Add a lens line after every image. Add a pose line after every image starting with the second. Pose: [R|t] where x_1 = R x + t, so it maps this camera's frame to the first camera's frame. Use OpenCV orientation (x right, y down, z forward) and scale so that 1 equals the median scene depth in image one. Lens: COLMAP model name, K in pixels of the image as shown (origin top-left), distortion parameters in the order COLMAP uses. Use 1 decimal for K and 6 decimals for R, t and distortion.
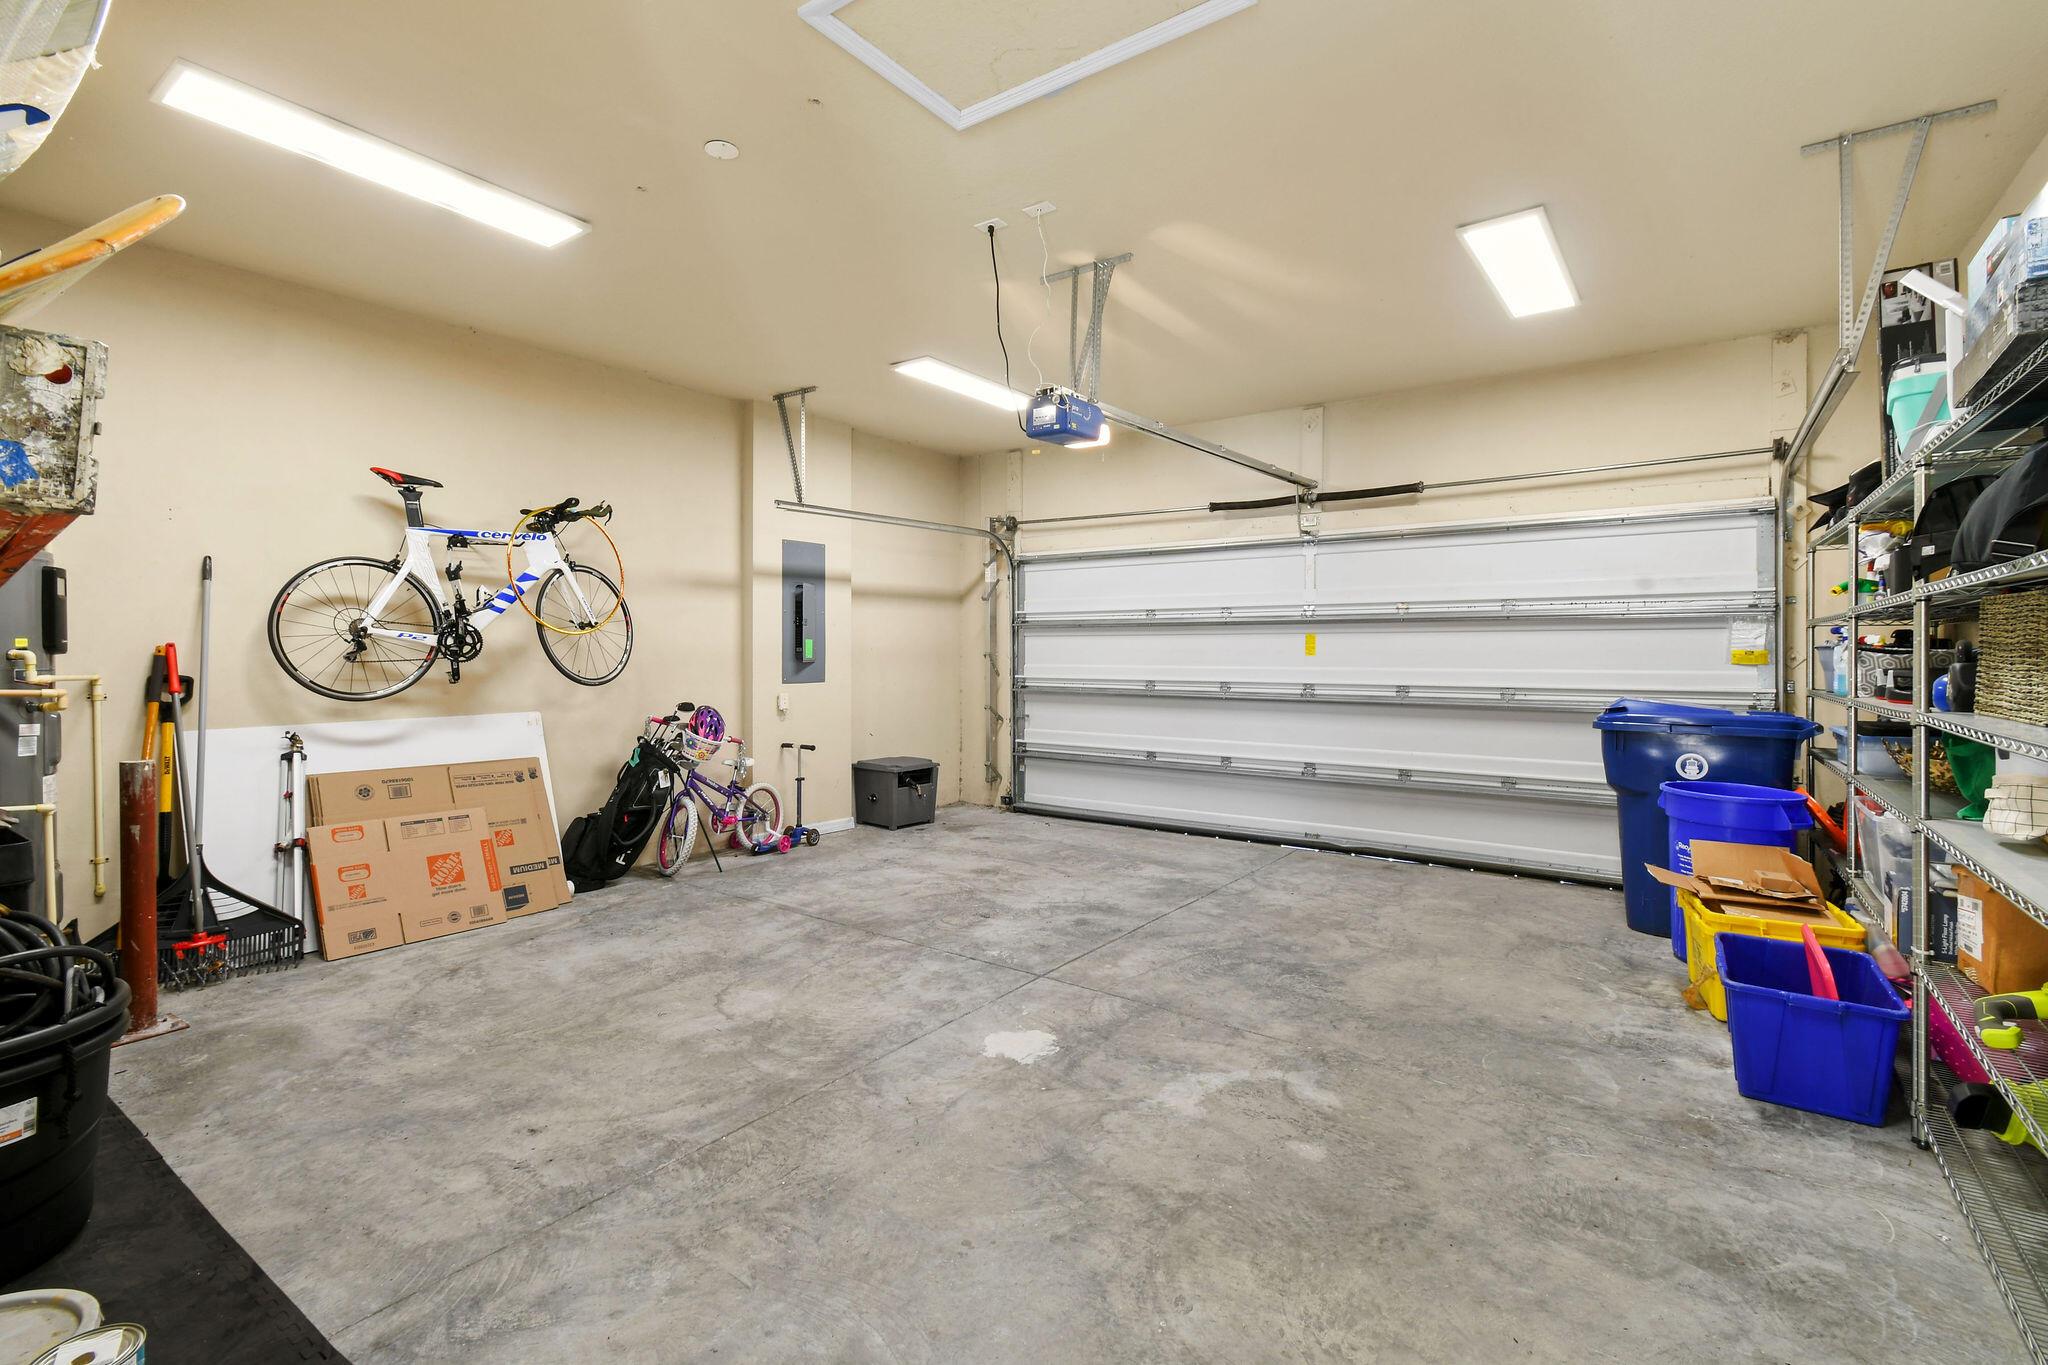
lens RADIAL K [[930.5, 0, 1024.8], [0, 930.5, 664.2], [0, 0, 1]] dist [-0.000126, 0.000001]
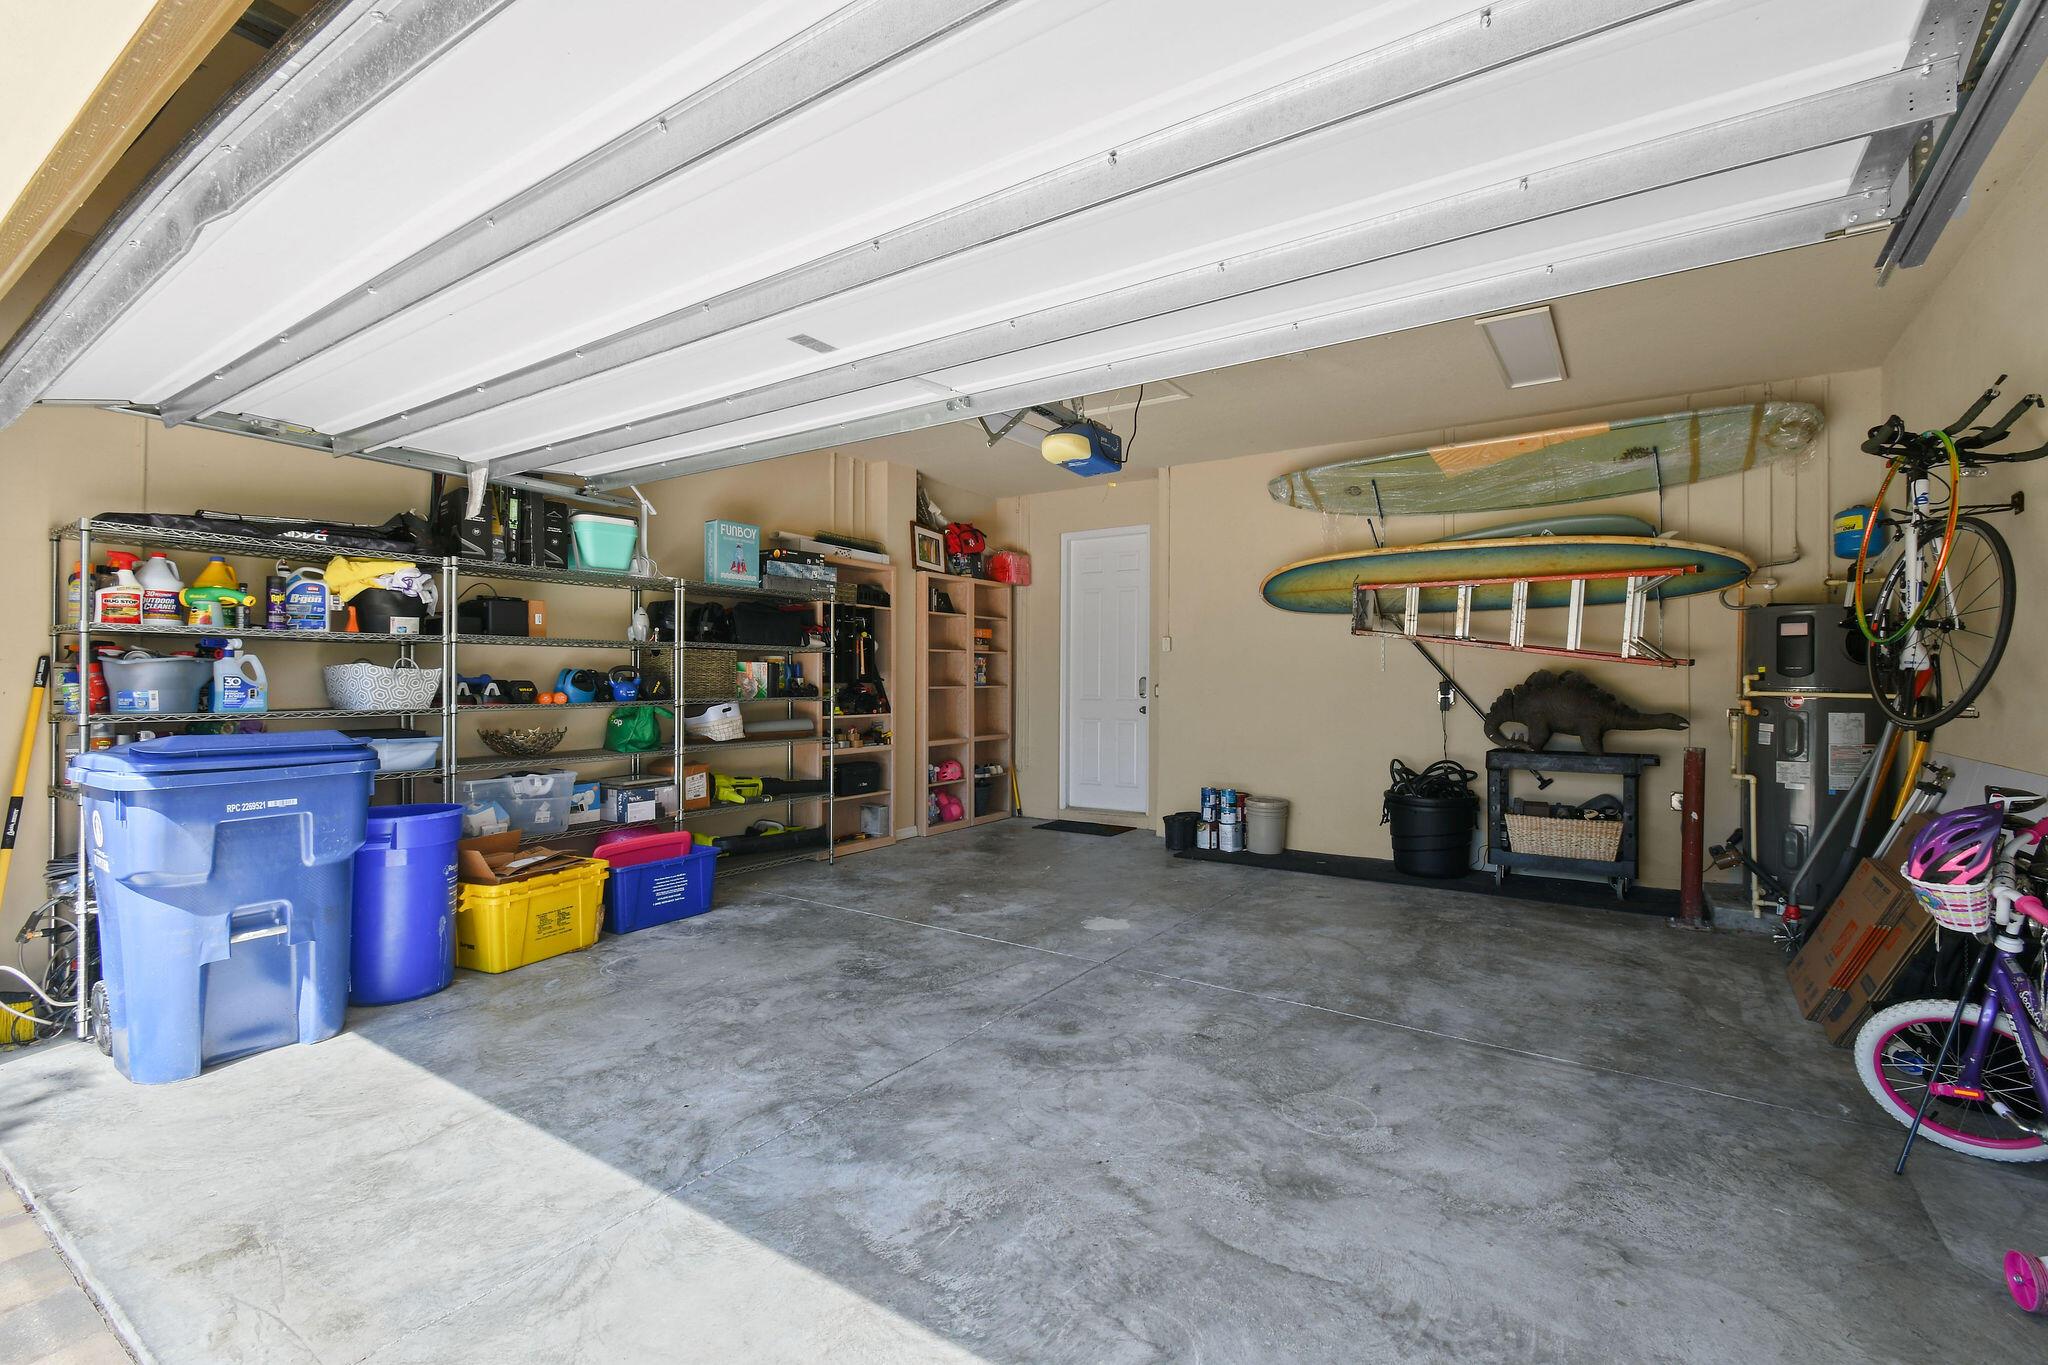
lens RADIAL K [[930.5, 0, 1022.0], [0, 930.5, 677.7], [0, 0, 1]] dist [-0.000126, 0.000001]
pose [[-0.999849, -0.004437, -0.016809, 0.130031], [-0.004625, 0.999927, 0.011163, -0.017587], [0.016759, 0.011239, -0.999796, 2.016061]]
